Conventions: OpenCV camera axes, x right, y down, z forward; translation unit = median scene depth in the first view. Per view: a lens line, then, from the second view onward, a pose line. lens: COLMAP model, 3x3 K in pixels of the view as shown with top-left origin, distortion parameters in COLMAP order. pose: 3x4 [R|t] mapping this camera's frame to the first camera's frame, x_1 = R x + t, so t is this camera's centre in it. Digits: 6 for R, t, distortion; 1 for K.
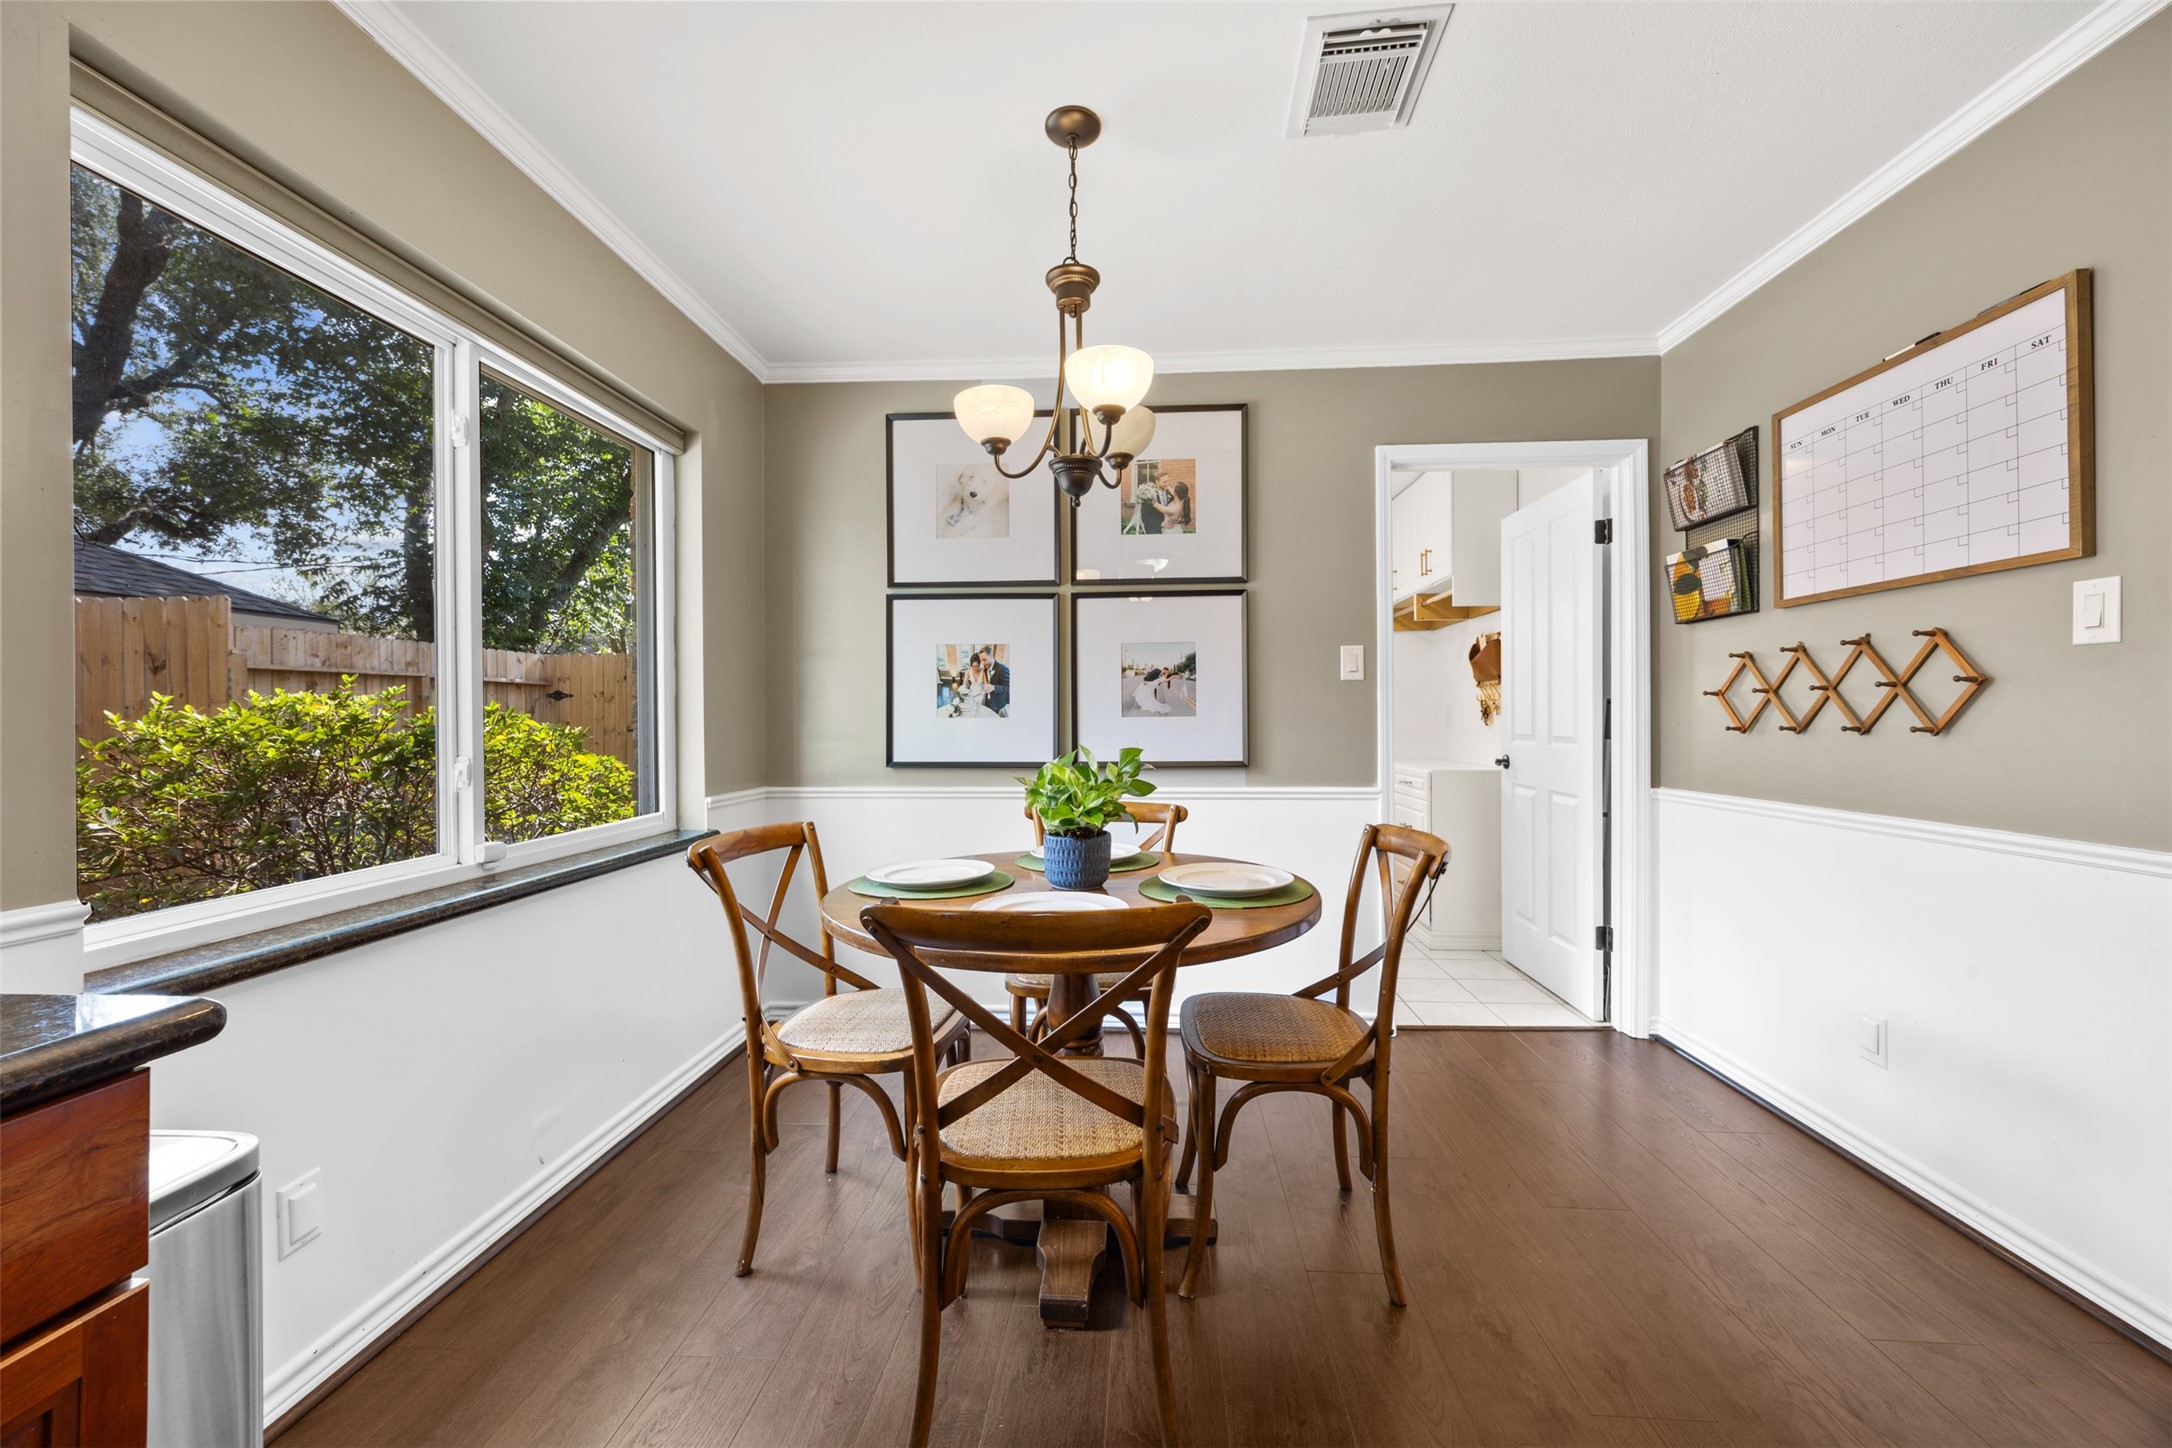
lens RADIAL K [[840.3, 0, 1099.0], [0, 840.3, 710.7], [0, 0, 1]] dist [-0.004038, -0.000506]
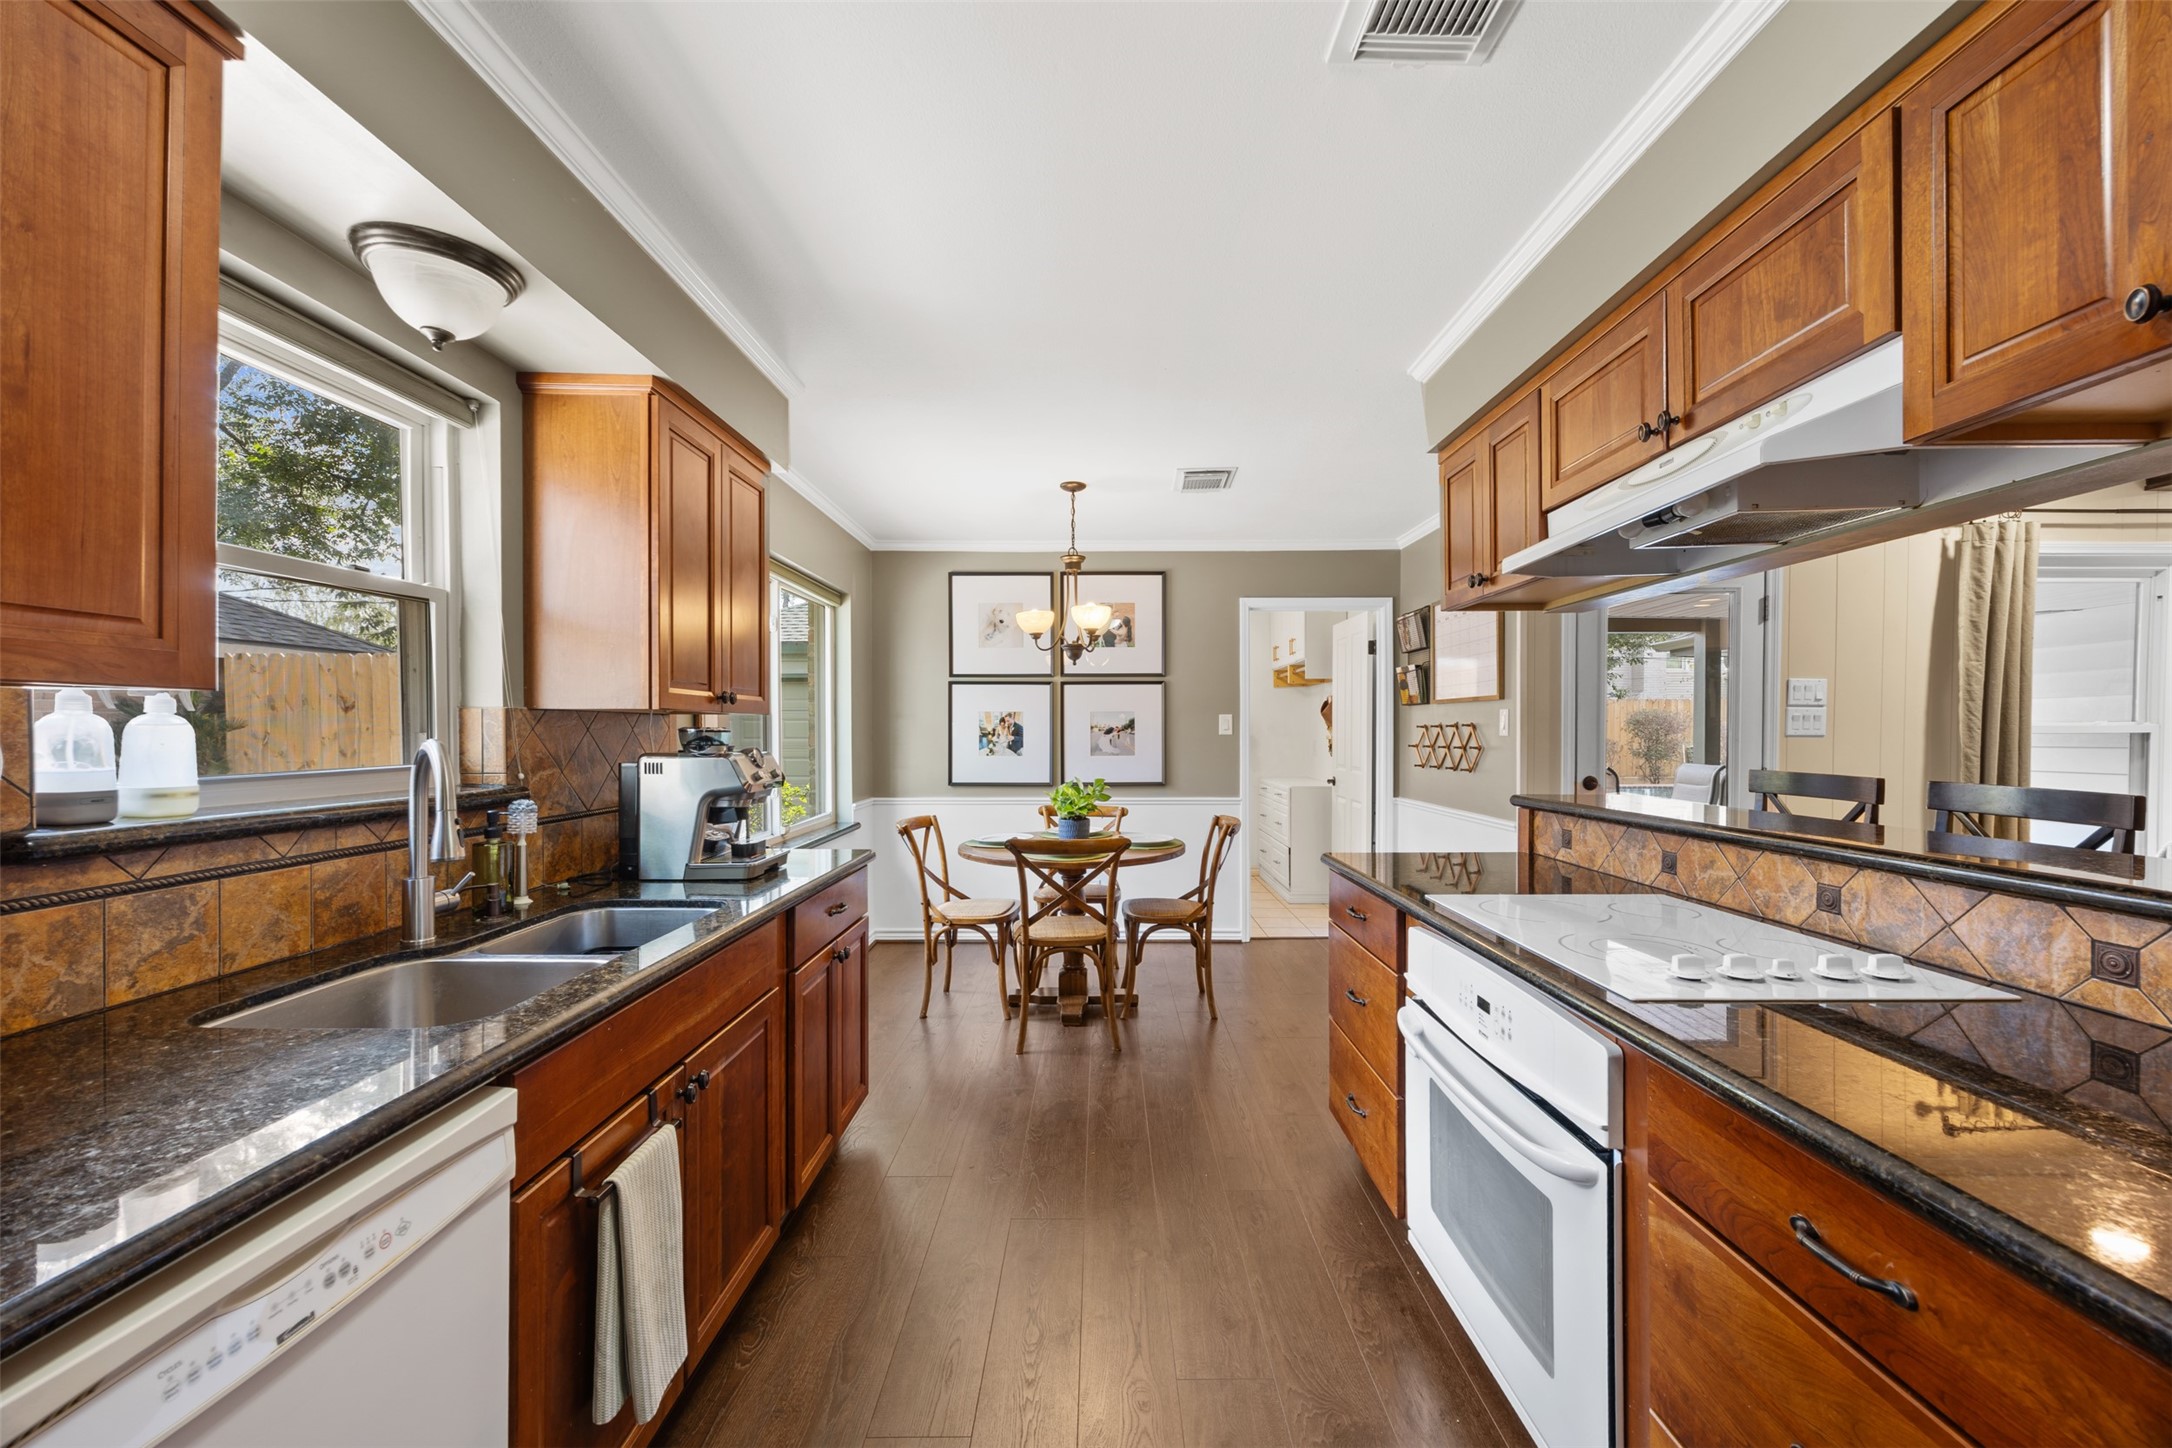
lens RADIAL K [[840.3, 0, 1088.5], [0, 840.3, 733.9], [0, 0, 1]] dist [-0.004038, -0.000506]
pose [[0.999110, 0.001963, 0.042137, -0.048396], [-0.002554, 0.999899, 0.013970, -0.060014], [-0.042106, -0.014065, 0.999014, -0.684274]]
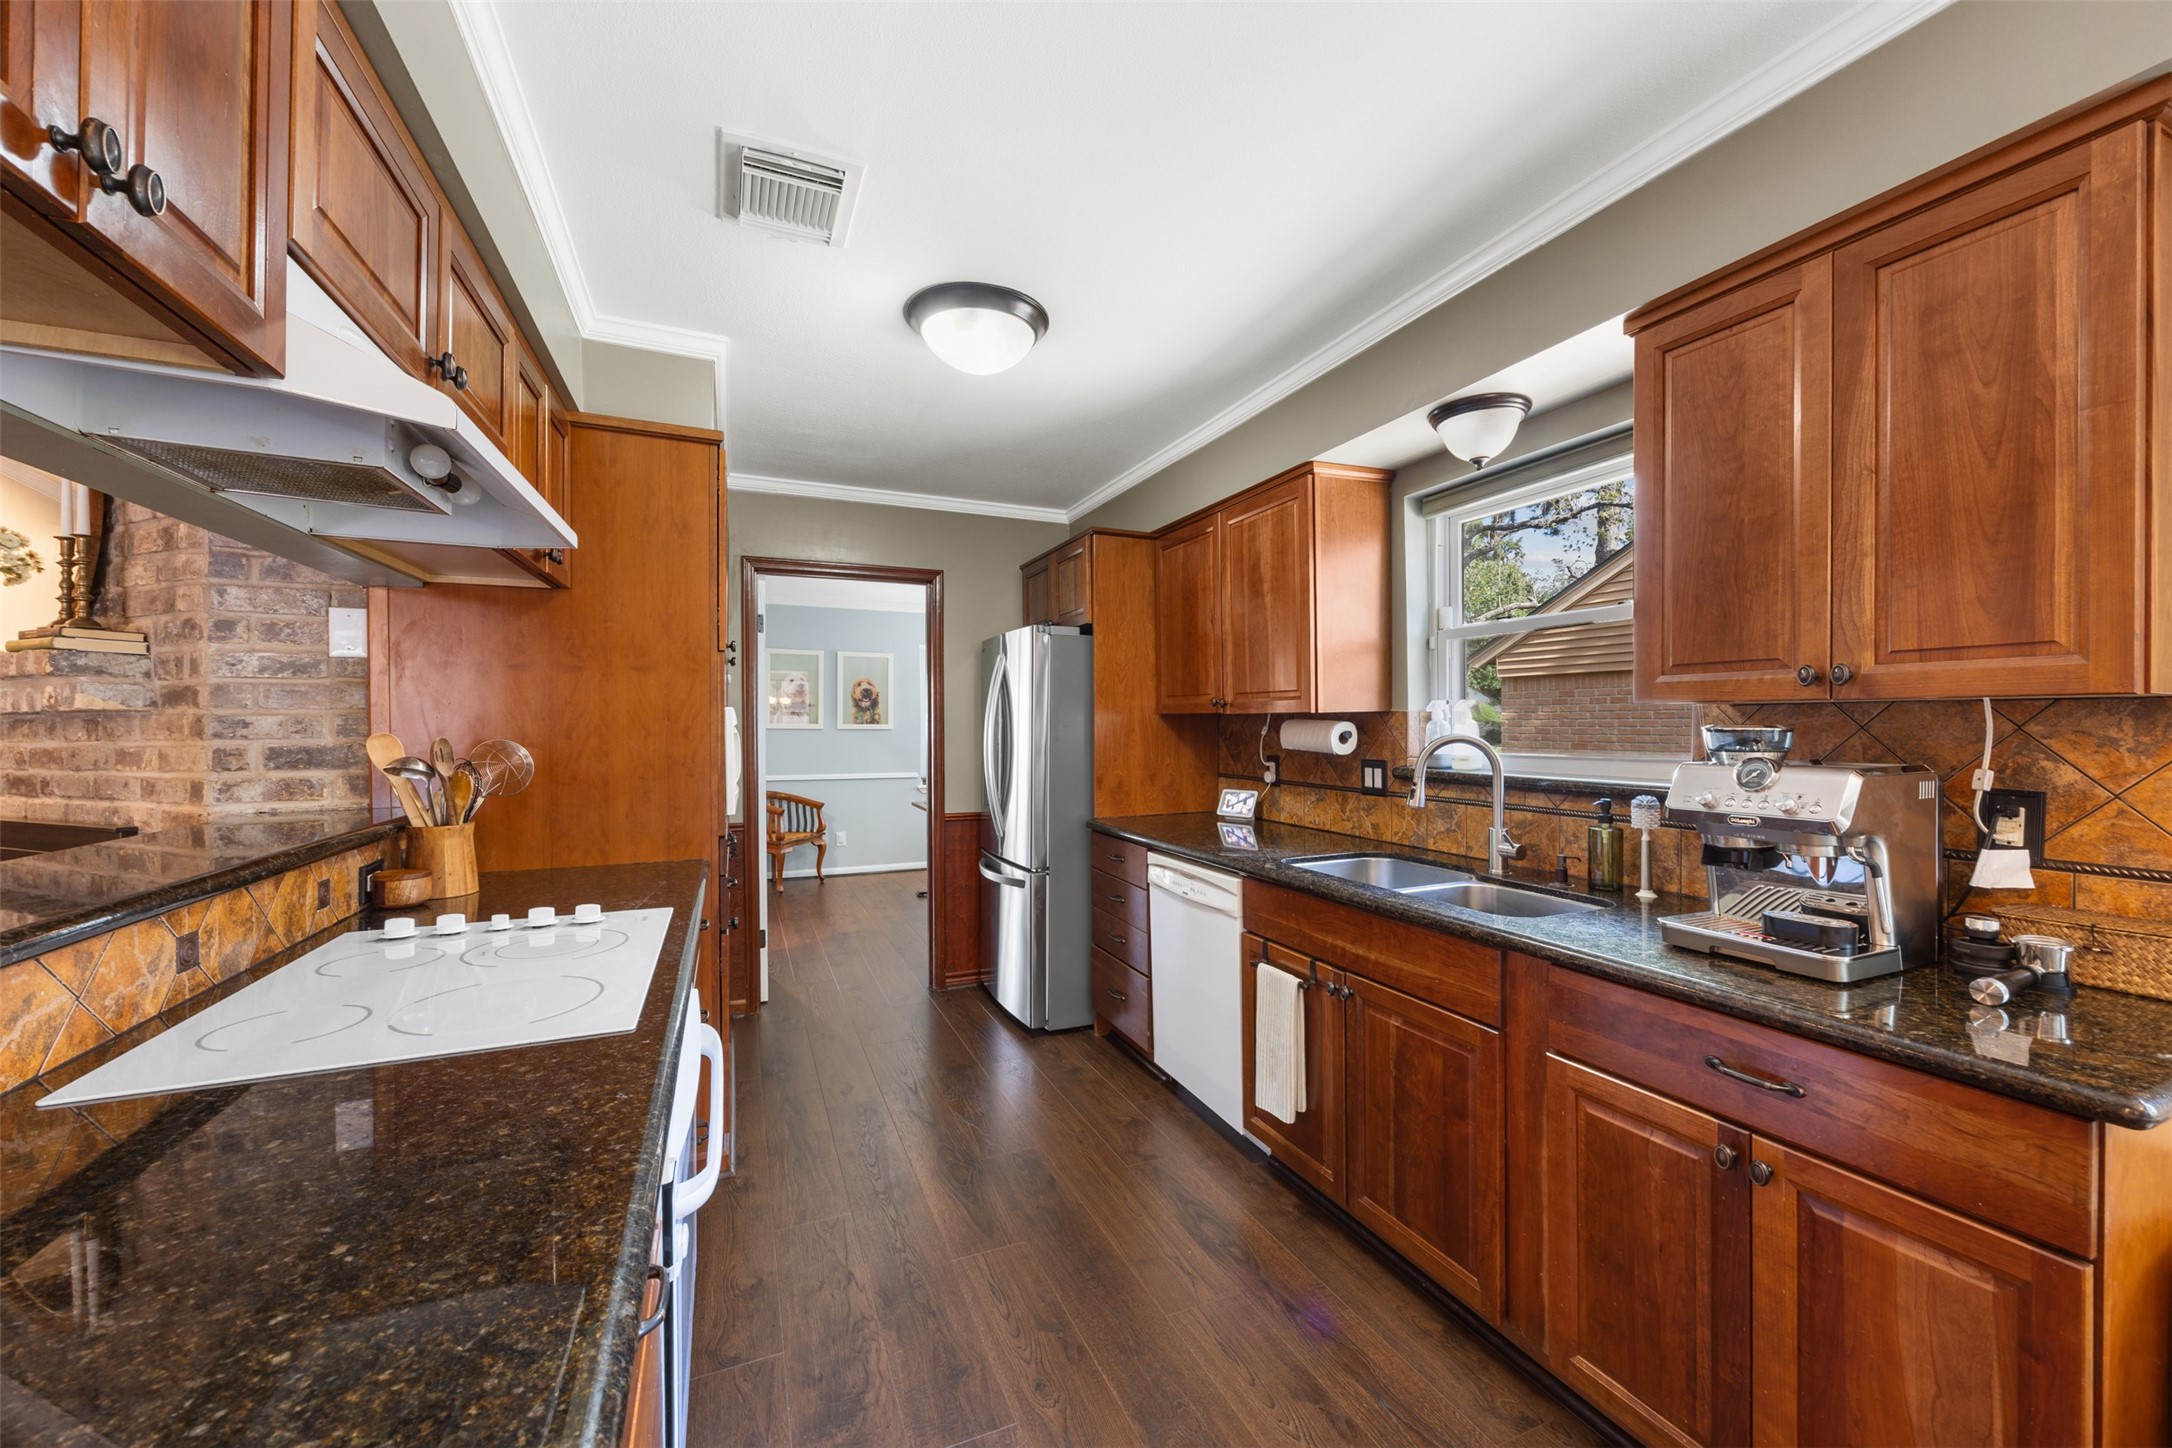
lens RADIAL K [[840.3, 0, 1091.4], [0, 840.3, 726.9], [0, 0, 1]] dist [-0.004038, -0.000506]
pose [[-0.896572, 0.006728, -0.442847, 1.124745], [0.010182, 0.999933, -0.005422, -0.037962], [0.442781, -0.009370, -0.896581, 3.771880]]
